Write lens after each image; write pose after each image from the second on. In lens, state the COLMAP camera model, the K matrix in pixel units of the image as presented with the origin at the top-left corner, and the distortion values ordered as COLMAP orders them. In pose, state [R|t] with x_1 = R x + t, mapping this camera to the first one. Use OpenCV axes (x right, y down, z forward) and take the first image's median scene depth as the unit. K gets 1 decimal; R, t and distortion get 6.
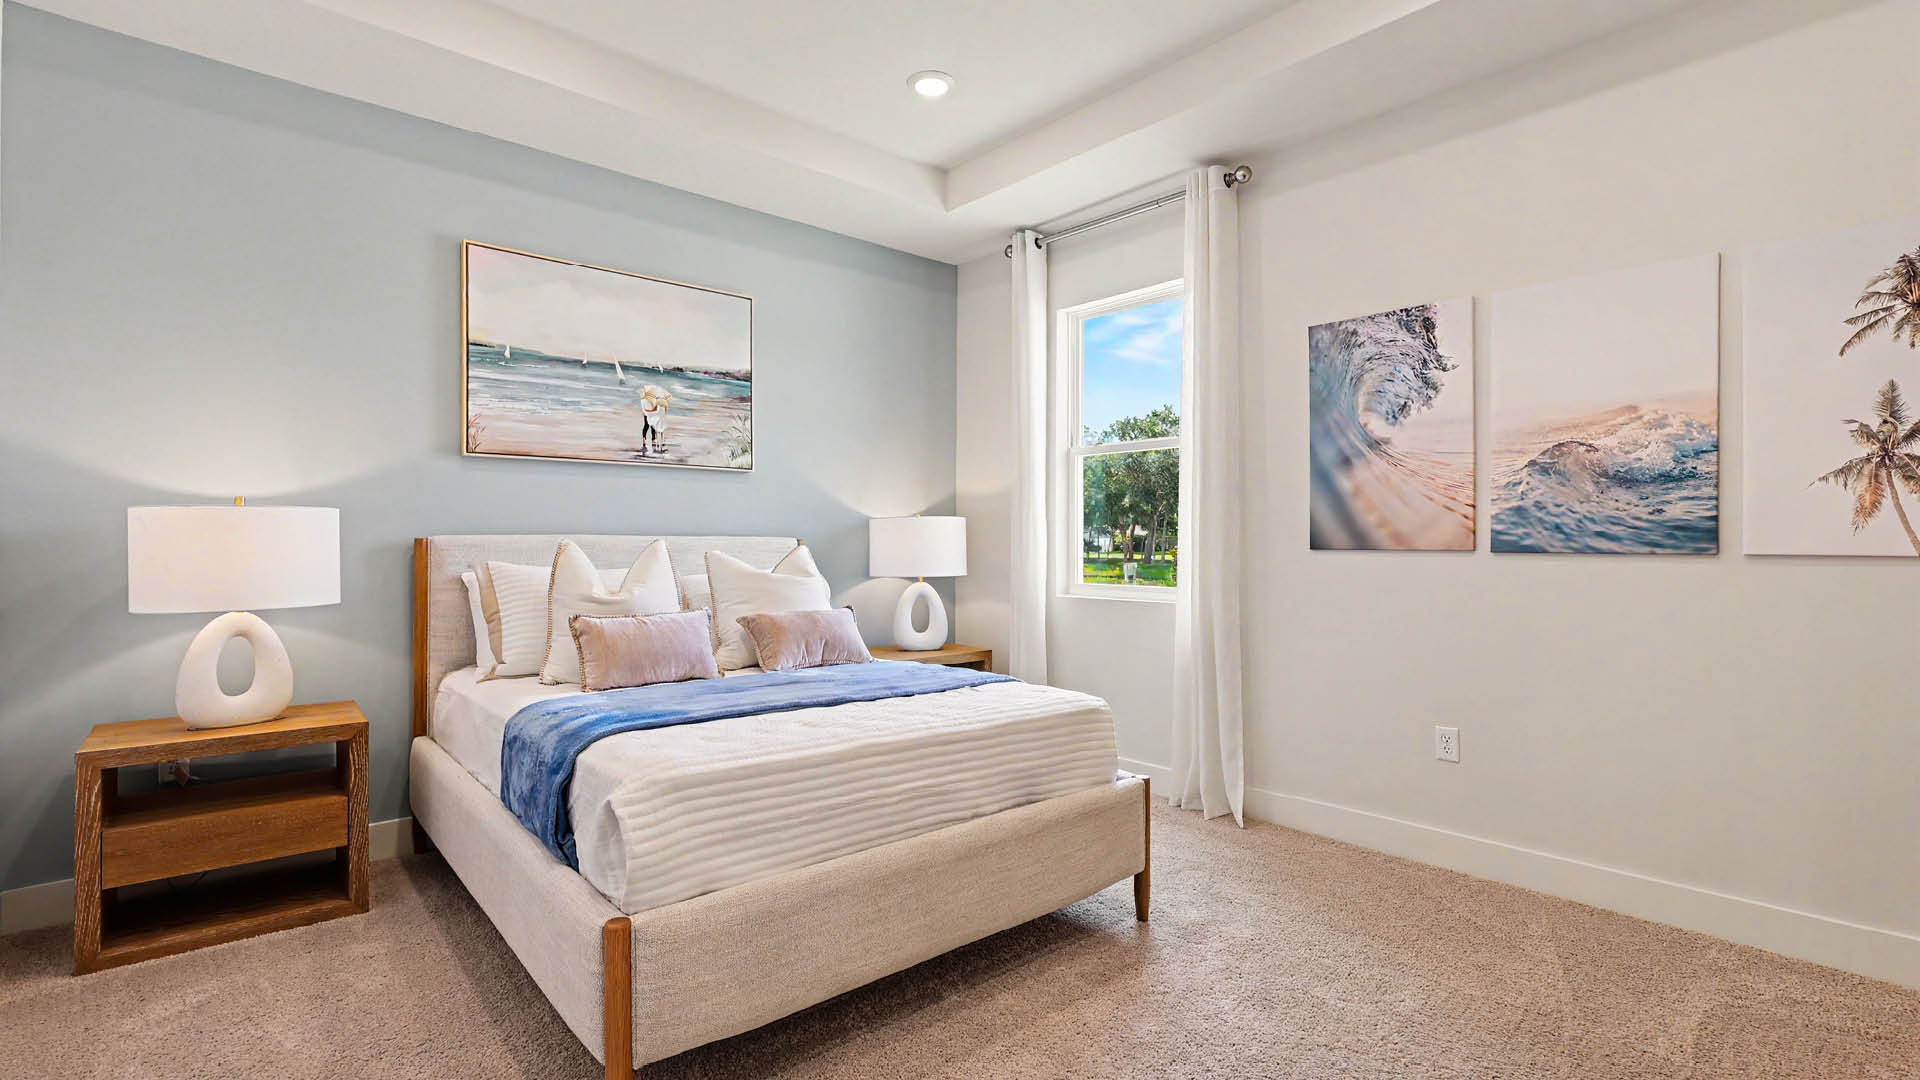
lens RADIAL K [[876.4, 0, 964.2], [0, 876.4, 551.2], [0, 0, 1]] dist [-0.016637, 0.003626]
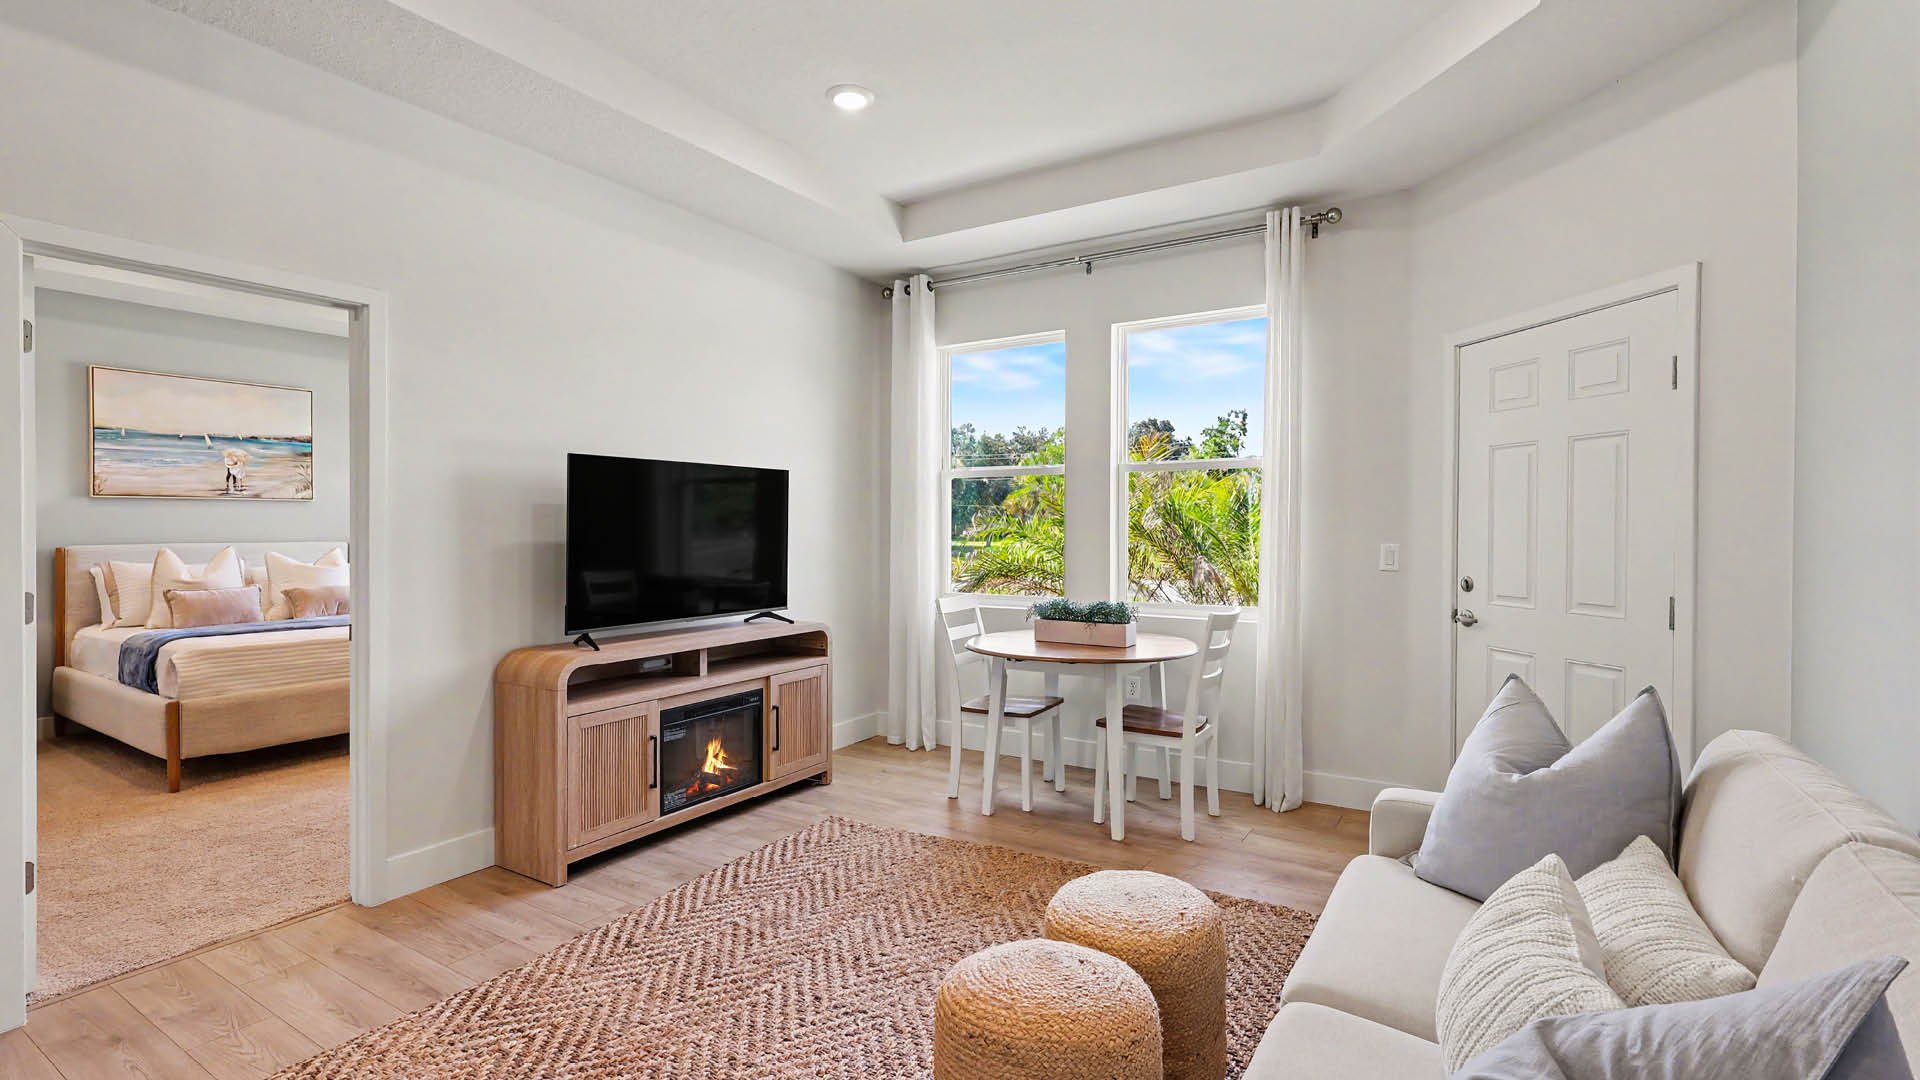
lens RADIAL K [[876.4, 0, 955.9], [0, 876.4, 531.7], [0, 0, 1]] dist [-0.016637, 0.003626]
pose [[0.961795, -0.009118, 0.273617, 0.558319], [0.011564, 0.999906, -0.007330, -0.013205], [-0.273525, 0.010214, 0.961811, -1.033705]]
